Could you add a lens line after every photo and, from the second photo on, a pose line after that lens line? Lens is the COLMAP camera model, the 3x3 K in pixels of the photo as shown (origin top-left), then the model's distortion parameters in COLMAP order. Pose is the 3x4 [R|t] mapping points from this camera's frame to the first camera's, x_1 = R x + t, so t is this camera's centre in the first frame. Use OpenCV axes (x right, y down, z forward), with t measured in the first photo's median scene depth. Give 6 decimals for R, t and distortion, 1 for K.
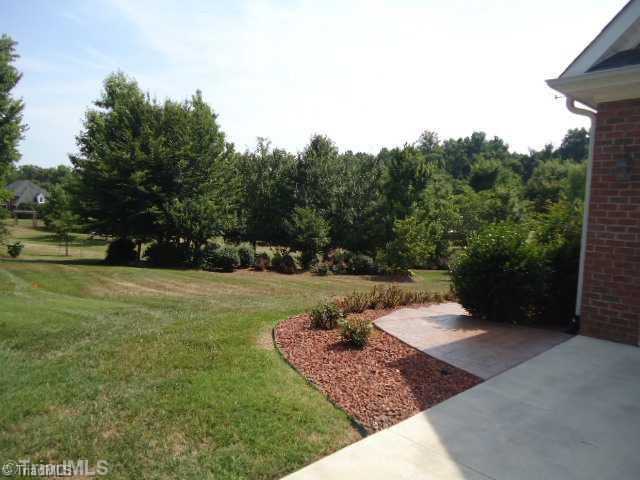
lens RADIAL K [[459.9, 0, 320.0], [0, 459.9, 240.0], [0, 0, 1]] dist [-0.007302, -0.000509]
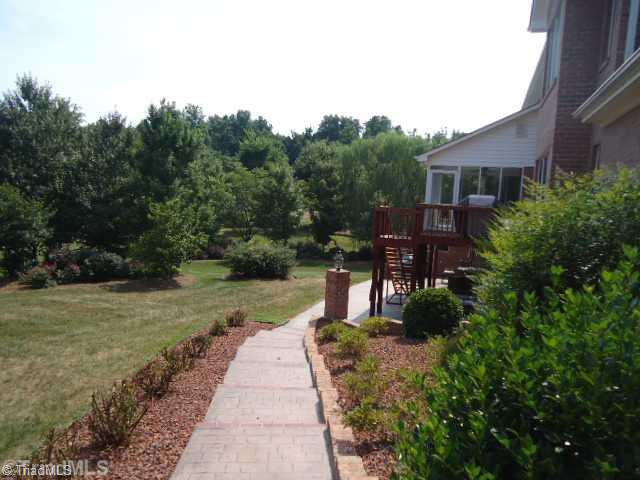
lens RADIAL K [[459.9, 0, 320.0], [0, 459.9, 240.0], [0, 0, 1]] dist [-0.007302, -0.000509]
pose [[0.879482, -0.040804, 0.474179, 0.037285], [0.019317, 0.998557, 0.050099, -0.011749], [-0.475539, -0.034901, 0.879002, 0.169301]]
